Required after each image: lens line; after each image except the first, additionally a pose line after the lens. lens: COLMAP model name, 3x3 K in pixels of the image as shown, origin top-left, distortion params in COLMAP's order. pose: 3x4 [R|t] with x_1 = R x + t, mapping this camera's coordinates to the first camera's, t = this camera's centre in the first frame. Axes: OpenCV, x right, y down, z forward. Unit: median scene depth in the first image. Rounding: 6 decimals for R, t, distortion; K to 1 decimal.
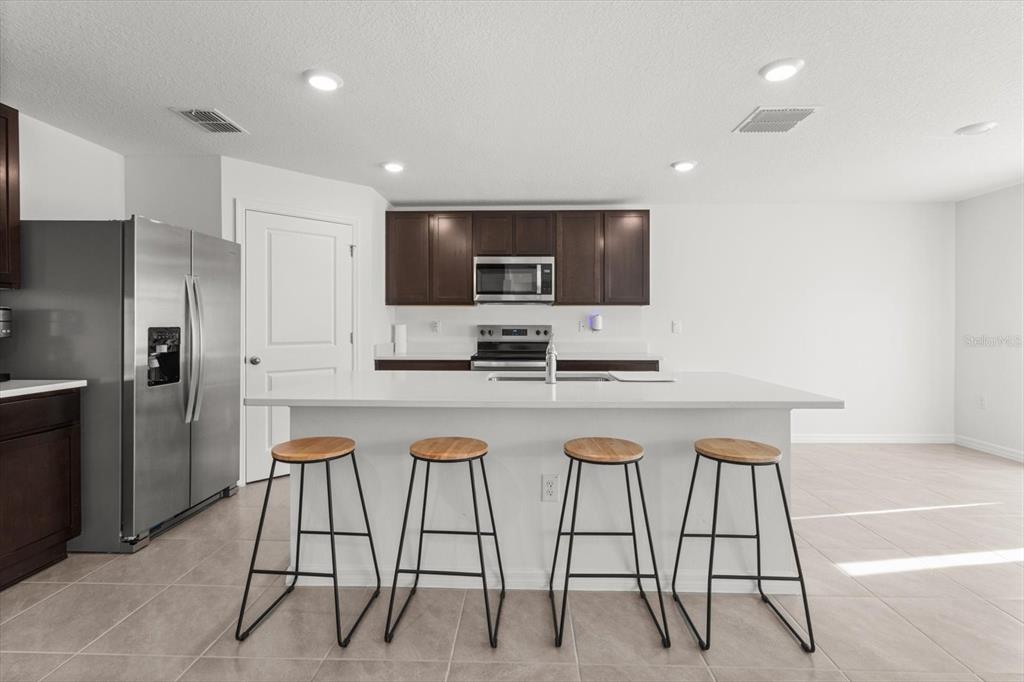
lens RADIAL K [[476.4, 0, 514.9], [0, 476.4, 321.7], [0, 0, 1]] dist [0.001988, 0.000358]
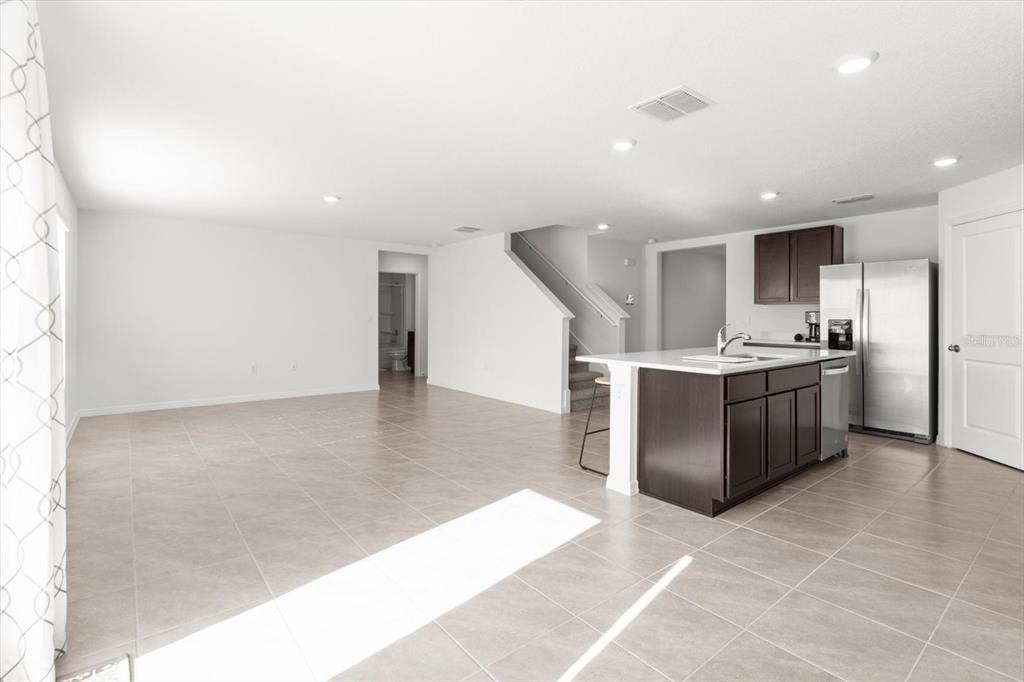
lens RADIAL K [[476.4, 0, 514.9], [0, 476.4, 321.7], [0, 0, 1]] dist [0.001988, 0.000358]
pose [[-0.760919, 0.010689, -0.648758, 0.899928], [0.004694, 0.999929, 0.010970, -0.003438], [0.648830, 0.005302, -0.760915, 0.976004]]
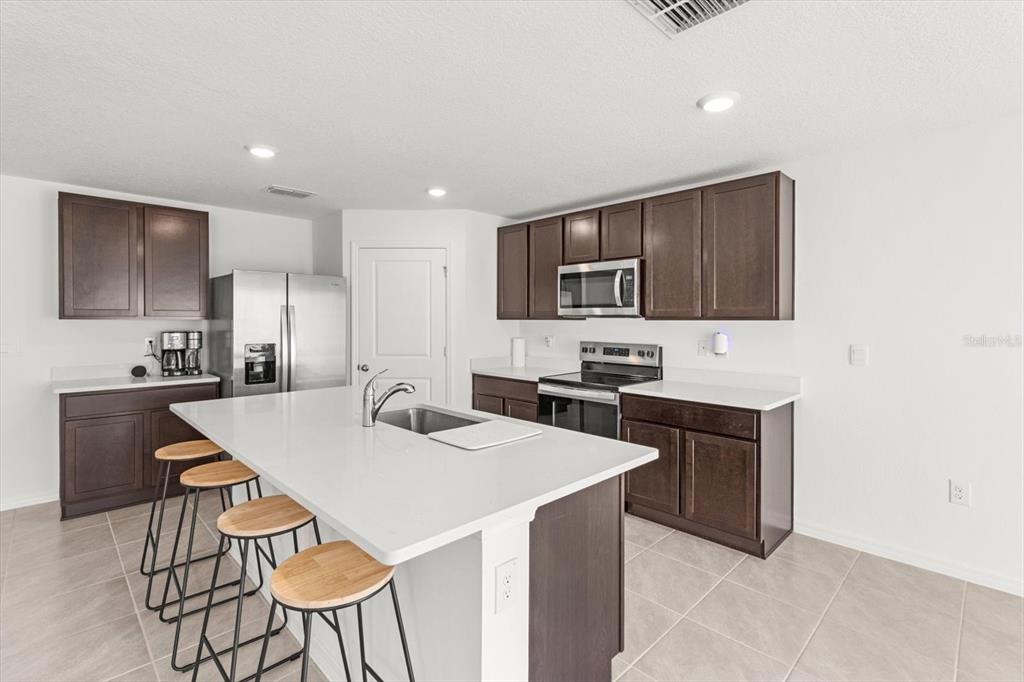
lens RADIAL K [[476.4, 0, 514.9], [0, 476.4, 321.7], [0, 0, 1]] dist [0.001988, 0.000358]
pose [[0.712902, 0.004853, -0.701247, 0.486100], [0.001115, 0.999967, 0.008054, -0.039430], [0.701263, -0.006524, 0.712873, 0.304877]]
